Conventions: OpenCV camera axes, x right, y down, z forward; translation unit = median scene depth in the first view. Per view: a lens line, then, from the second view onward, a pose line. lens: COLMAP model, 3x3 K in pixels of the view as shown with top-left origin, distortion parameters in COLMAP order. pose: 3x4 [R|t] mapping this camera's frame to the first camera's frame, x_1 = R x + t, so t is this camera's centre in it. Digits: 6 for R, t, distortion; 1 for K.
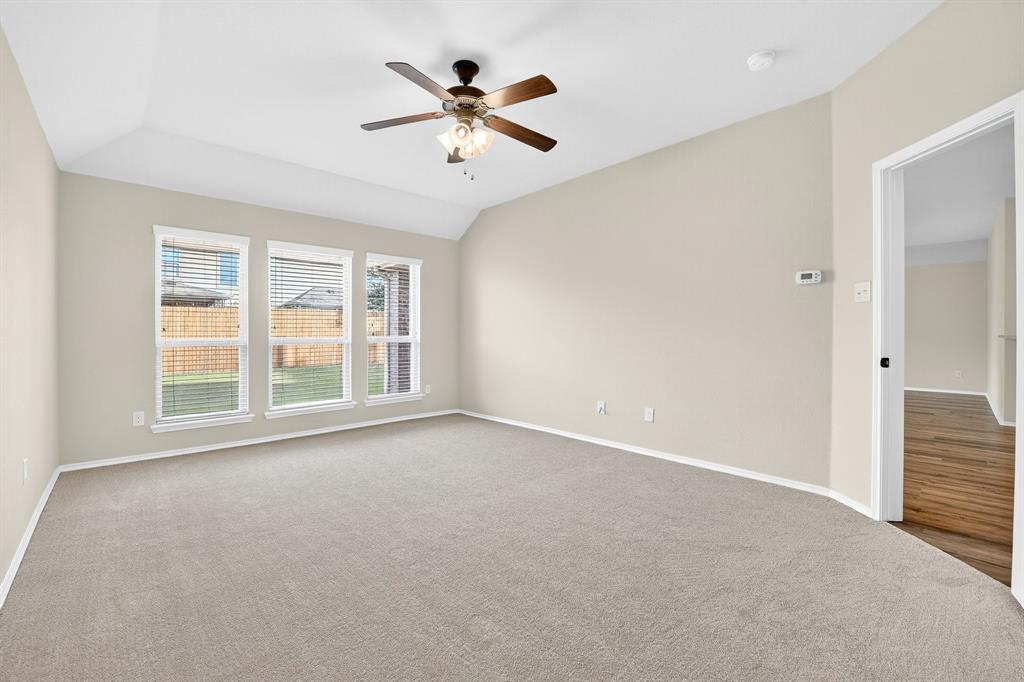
lens RADIAL K [[422.7, 0, 510.2], [0, 422.7, 335.0], [0, 0, 1]] dist [-0.026096, -0.000929]
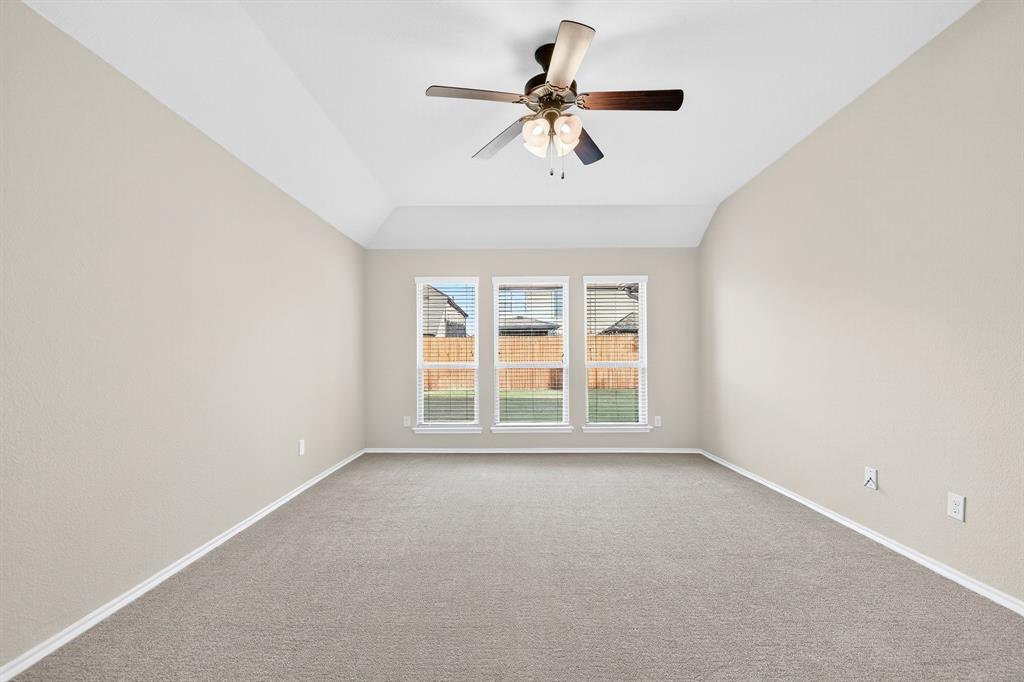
lens RADIAL K [[422.7, 0, 510.5], [0, 422.7, 350.8], [0, 0, 1]] dist [-0.026096, -0.000929]
pose [[0.721856, -0.012934, -0.691923, 0.223389], [-0.000336, 0.999819, -0.019041, -0.002235], [0.692044, 0.013977, 0.721720, 0.169742]]
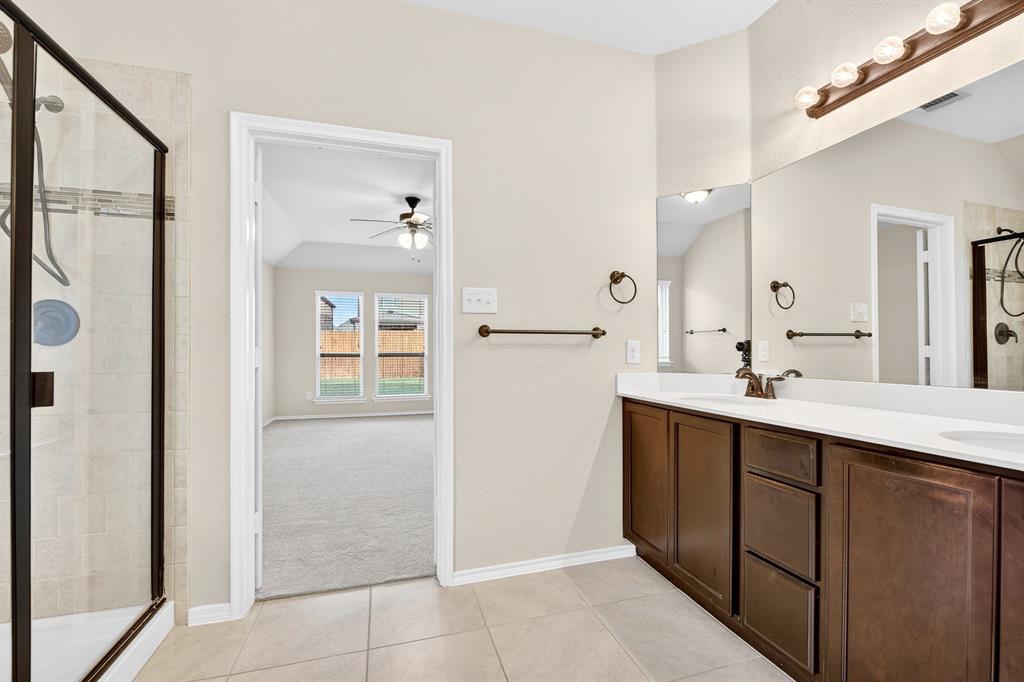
lens RADIAL K [[428.4, 0, 502.9], [0, 428.4, 347.7], [0, 0, 1]] dist [-0.002631, -0.001482]
pose [[0.885978, -0.003885, -0.463712, 0.558421], [-0.000398, 0.999958, -0.009140, 0.002998], [0.463728, 0.008283, 0.885939, -0.220057]]
